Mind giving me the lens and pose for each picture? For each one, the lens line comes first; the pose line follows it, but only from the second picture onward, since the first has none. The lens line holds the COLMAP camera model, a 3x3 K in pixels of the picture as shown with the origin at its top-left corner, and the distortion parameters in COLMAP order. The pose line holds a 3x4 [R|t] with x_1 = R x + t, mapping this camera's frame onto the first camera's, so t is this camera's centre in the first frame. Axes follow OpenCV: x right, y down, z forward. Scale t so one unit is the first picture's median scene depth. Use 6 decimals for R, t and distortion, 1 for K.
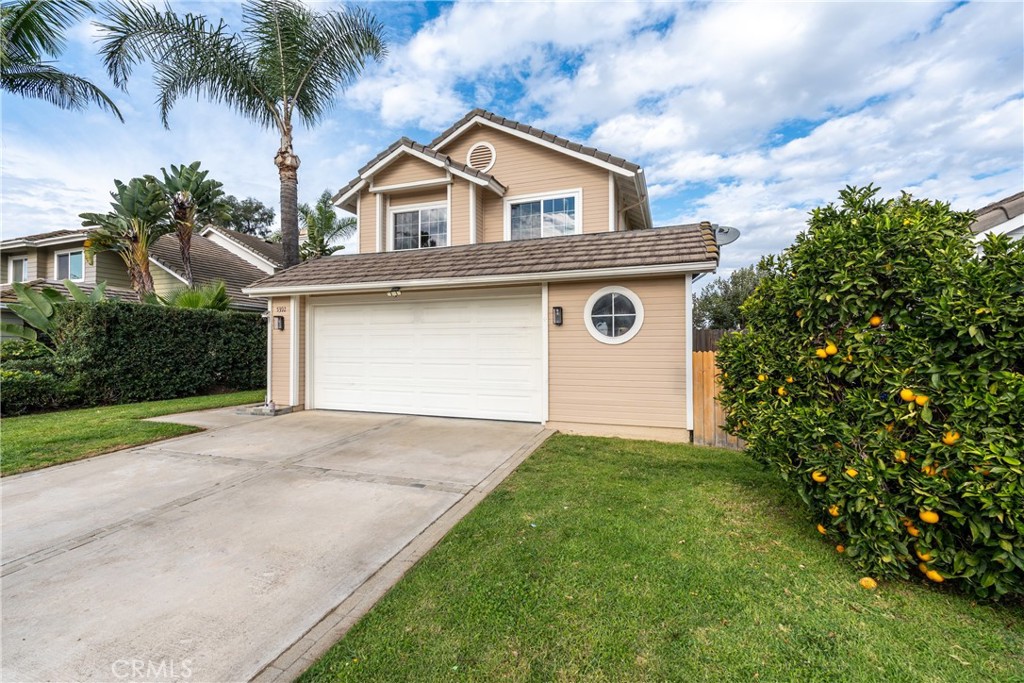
lens RADIAL K [[453.5, 0, 512.2], [0, 453.5, 345.7], [0, 0, 1]] dist [-0.001994, 0.000386]
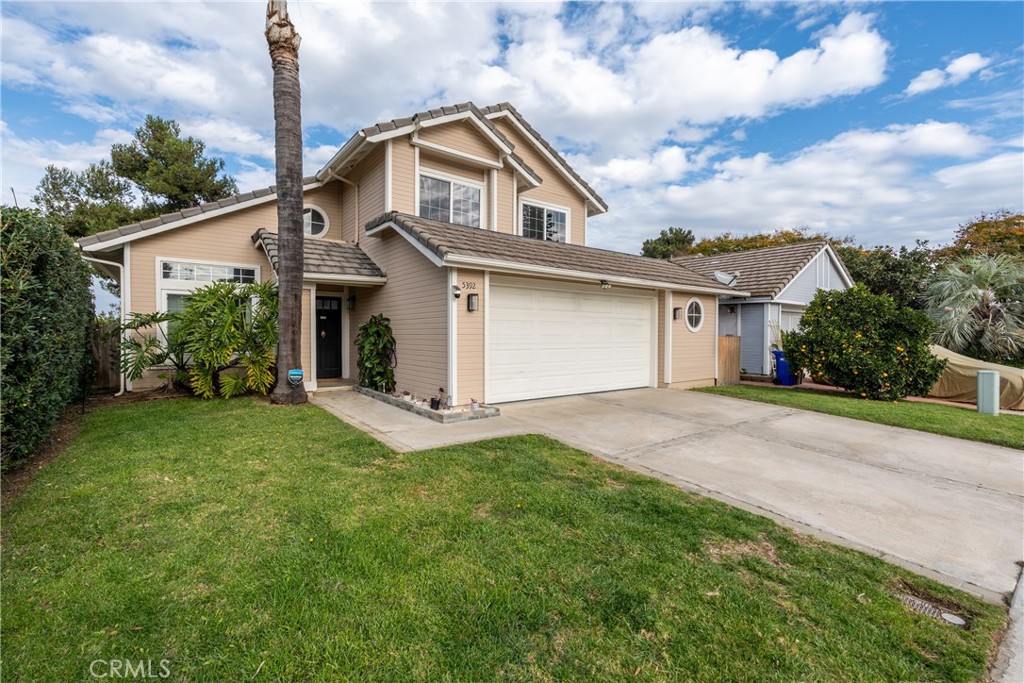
lens RADIAL K [[453.5, 0, 513.0], [0, 453.5, 337.6], [0, 0, 1]] dist [-0.001994, 0.000386]
pose [[0.526115, -0.007953, 0.850376, -1.134663], [-0.012001, 0.999787, 0.016775, -0.002818], [-0.850329, -0.019030, 0.525908, 0.505782]]
